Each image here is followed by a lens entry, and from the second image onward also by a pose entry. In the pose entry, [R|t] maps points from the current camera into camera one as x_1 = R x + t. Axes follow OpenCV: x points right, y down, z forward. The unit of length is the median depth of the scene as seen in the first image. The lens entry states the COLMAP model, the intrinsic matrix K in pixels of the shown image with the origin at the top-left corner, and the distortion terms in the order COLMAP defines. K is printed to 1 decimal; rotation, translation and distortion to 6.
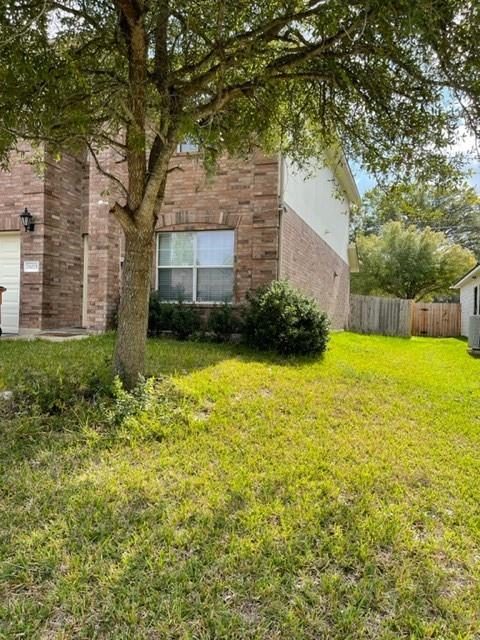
lens RADIAL K [[486.5, 0, 238.7], [0, 486.5, 321.7], [0, 0, 1]] dist [0.011269, 0.003677]
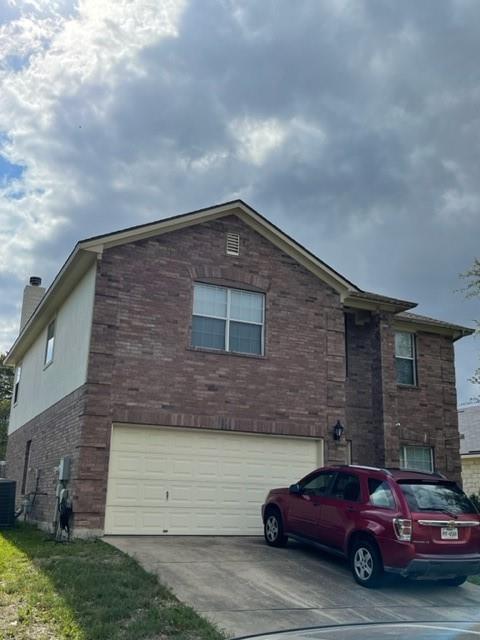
lens RADIAL K [[647.4, 0, 237.6], [0, 647.4, 321.3], [0, 0, 1]] dist [0.055810, 0.000000]
pose [[0.717041, 0.175313, 0.674624, -1.705862], [-0.007220, 0.969670, -0.244311, -0.084001], [-0.696993, 0.170310, 0.696559, 0.054224]]
